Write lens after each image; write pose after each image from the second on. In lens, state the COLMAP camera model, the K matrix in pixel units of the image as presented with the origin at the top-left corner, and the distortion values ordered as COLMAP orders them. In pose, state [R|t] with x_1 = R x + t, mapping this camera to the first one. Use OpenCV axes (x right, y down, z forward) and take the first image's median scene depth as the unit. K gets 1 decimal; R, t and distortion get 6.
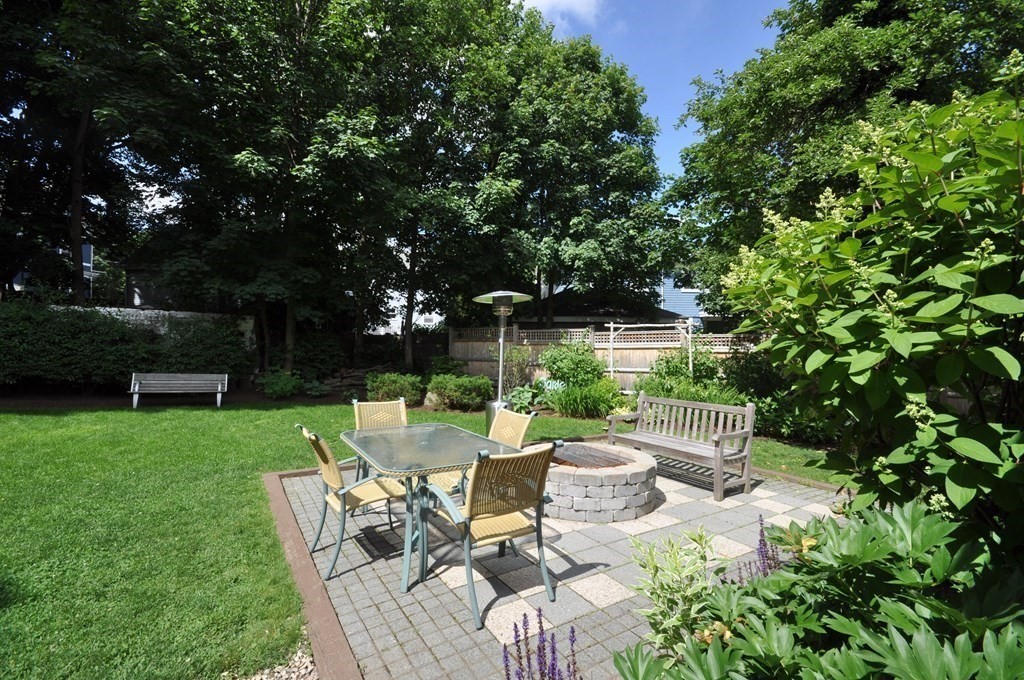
lens RADIAL K [[444.4, 0, 512.4], [0, 444.4, 343.5], [0, 0, 1]] dist [0.002804, 0.000091]
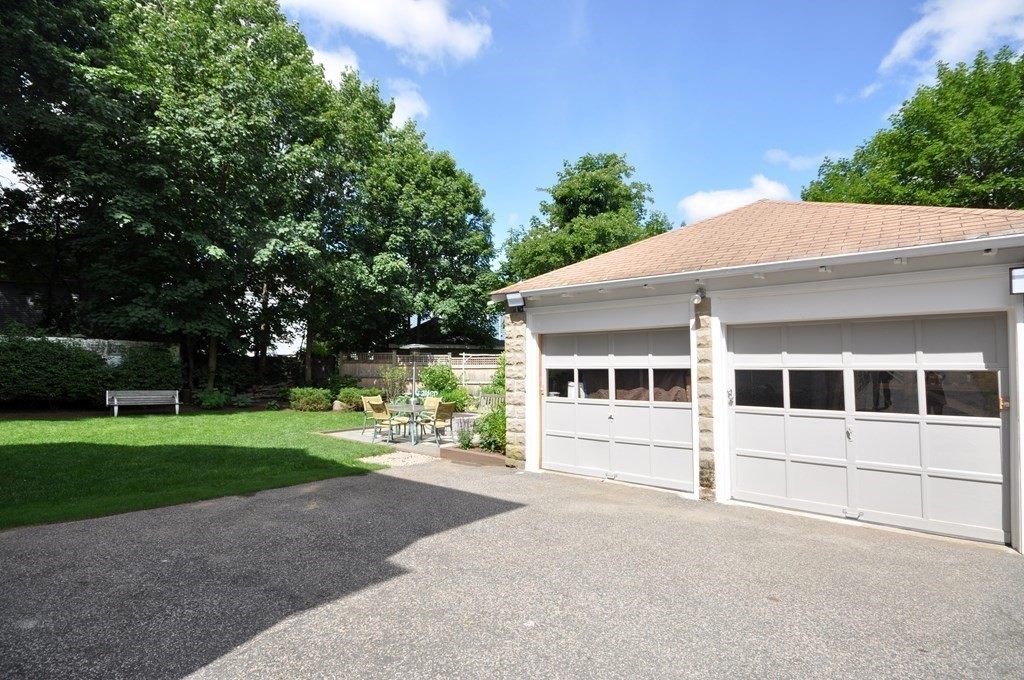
lens RADIAL K [[532.3, 0, 509.9], [0, 532.3, 341.4], [0, 0, 1]] dist [0.003038, 0.000340]
pose [[0.946326, 0.009903, 0.323063, -0.211875], [-0.002027, 0.999693, -0.024707, -0.036083], [-0.323209, 0.022727, 0.946055, -0.760500]]
